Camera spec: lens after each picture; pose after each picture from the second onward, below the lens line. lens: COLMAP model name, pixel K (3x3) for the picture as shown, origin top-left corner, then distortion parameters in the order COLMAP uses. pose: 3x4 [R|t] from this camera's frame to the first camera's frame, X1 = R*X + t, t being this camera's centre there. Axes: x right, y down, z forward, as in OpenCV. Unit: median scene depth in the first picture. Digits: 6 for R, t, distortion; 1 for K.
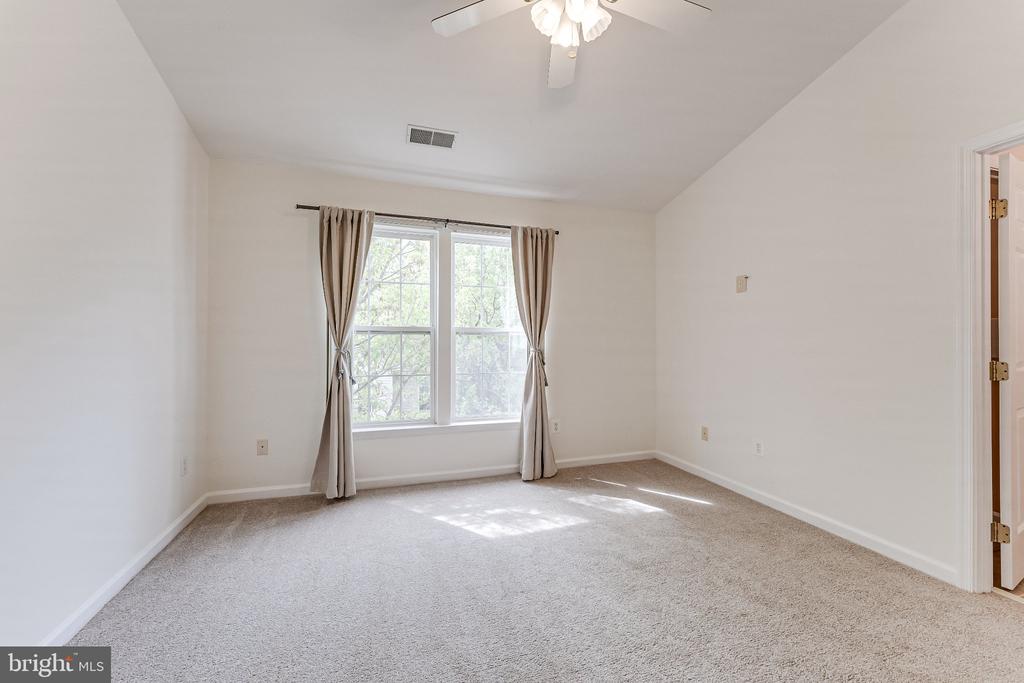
lens RADIAL K [[408.0, 0, 502.7], [0, 408.0, 342.4], [0, 0, 1]] dist [-0.003800, -0.000041]
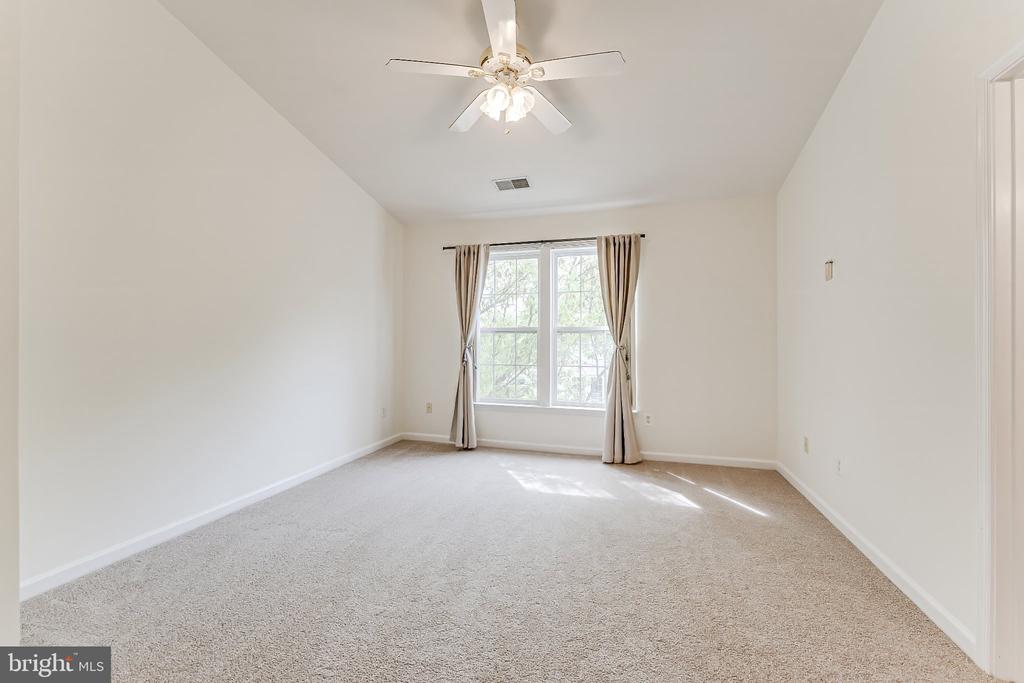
lens RADIAL K [[408.0, 0, 514.7], [0, 408.0, 340.3], [0, 0, 1]] dist [-0.003800, -0.000041]
pose [[0.817927, 0.000894, -0.575321, 0.535389], [0.000286, 0.999998, 0.001961, -0.000109], [0.575321, -0.001769, 0.817926, -0.066313]]
